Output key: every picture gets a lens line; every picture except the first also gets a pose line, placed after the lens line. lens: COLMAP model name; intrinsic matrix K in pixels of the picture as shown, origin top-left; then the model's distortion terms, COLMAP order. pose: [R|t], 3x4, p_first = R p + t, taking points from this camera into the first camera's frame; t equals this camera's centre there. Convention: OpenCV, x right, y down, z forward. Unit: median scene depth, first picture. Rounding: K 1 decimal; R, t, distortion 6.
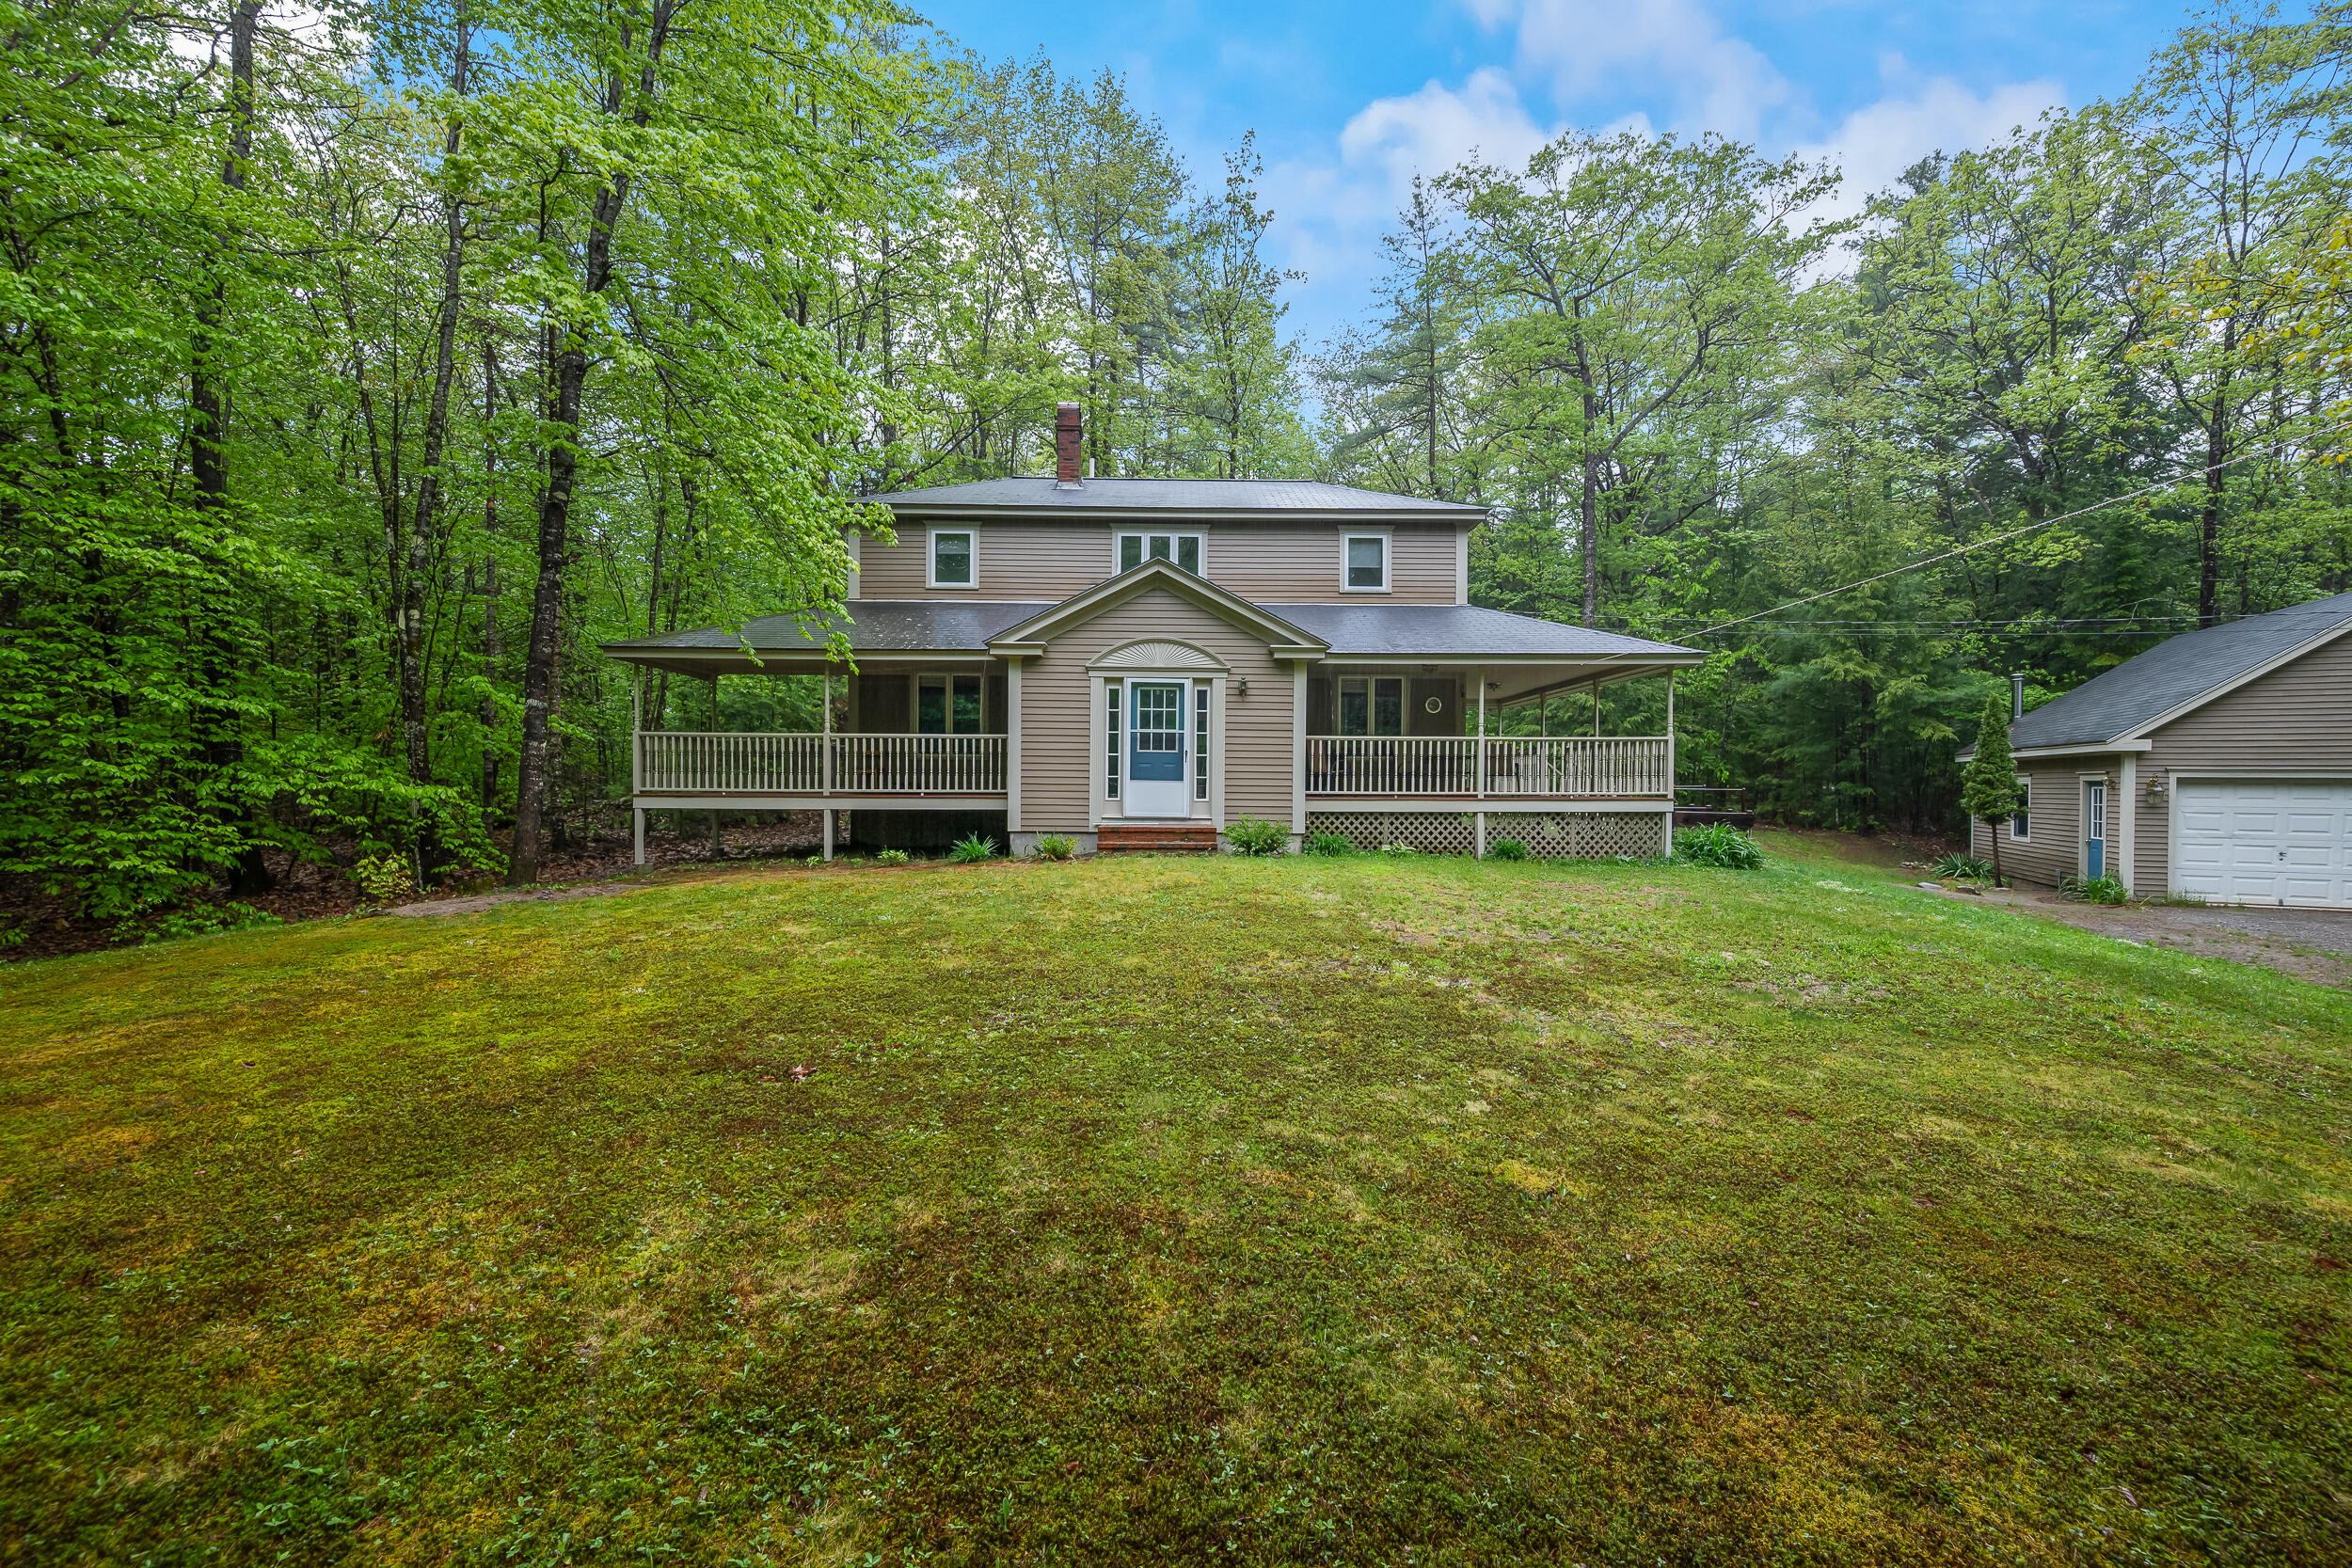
lens RADIAL K [[921.7, 0, 1176.1], [0, 921.7, 794.5], [0, 0, 1]] dist [0.003545, 0.000200]
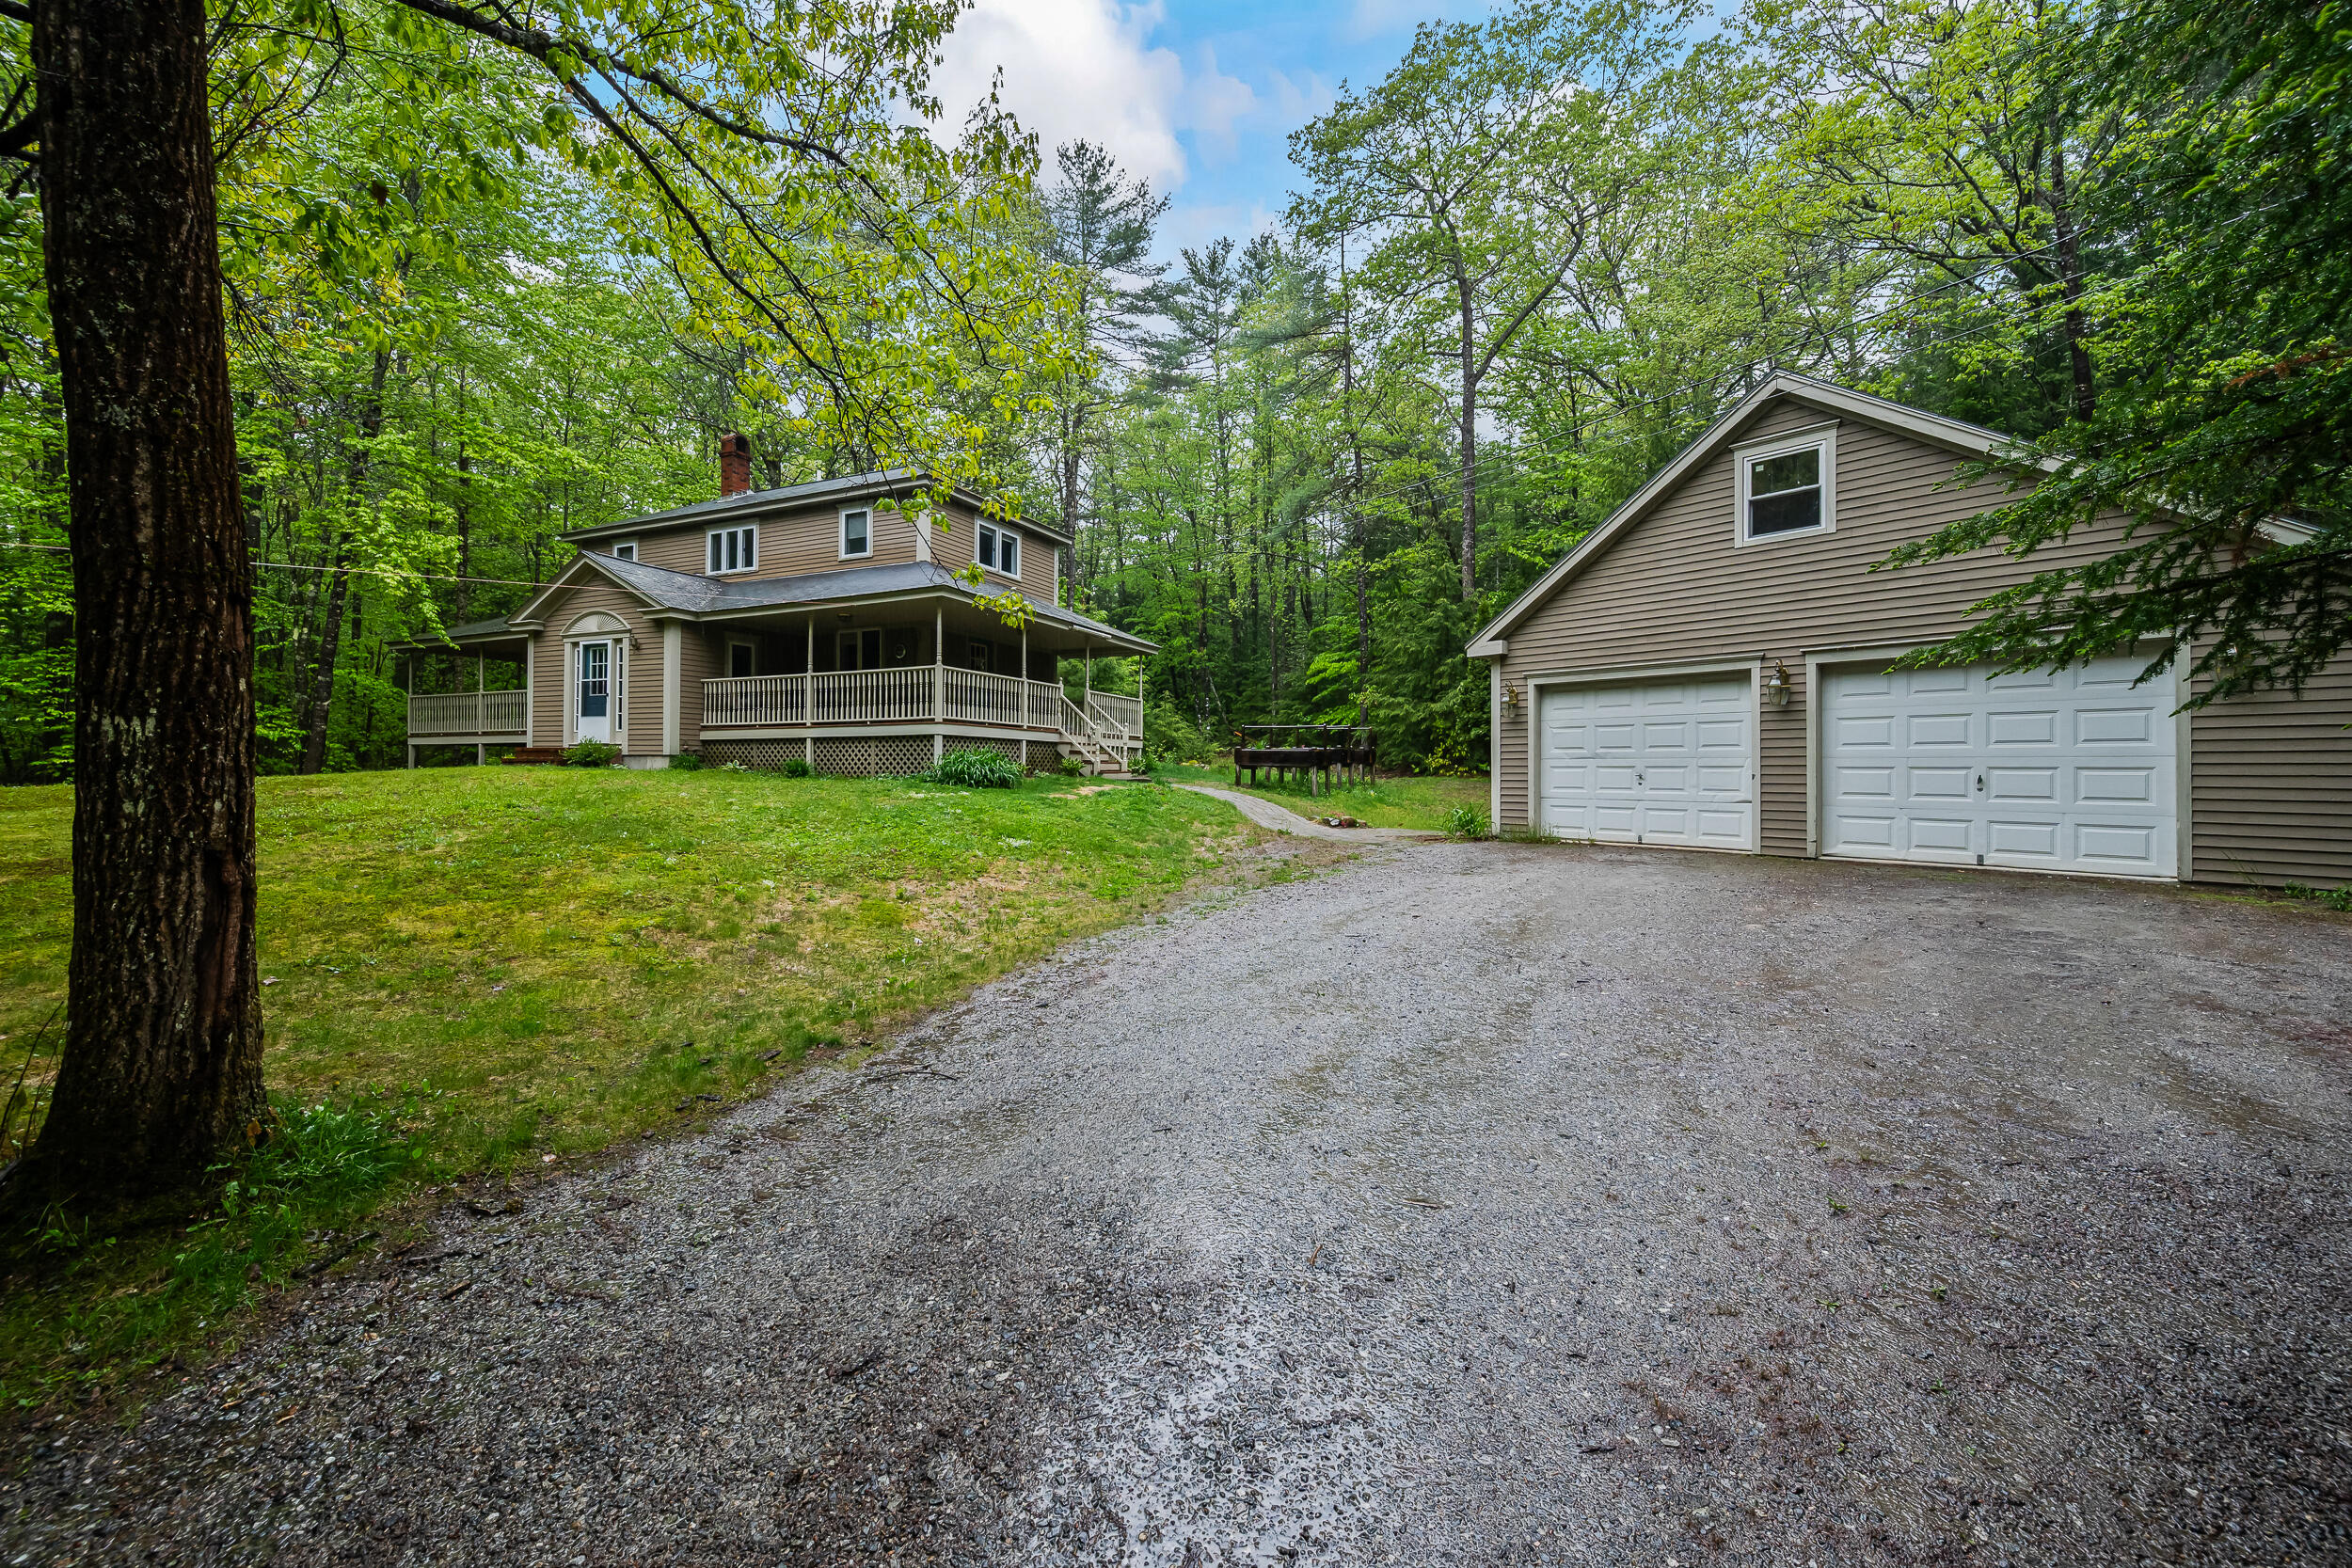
lens RADIAL K [[921.7, 0, 1186.2], [0, 921.7, 766.9], [0, 0, 1]] dist [0.003545, 0.000200]
pose [[0.900380, -0.005075, -0.435075, 1.103074], [-0.002053, 0.999871, -0.015912, 0.064175], [0.435099, 0.015220, 0.900254, 0.133020]]
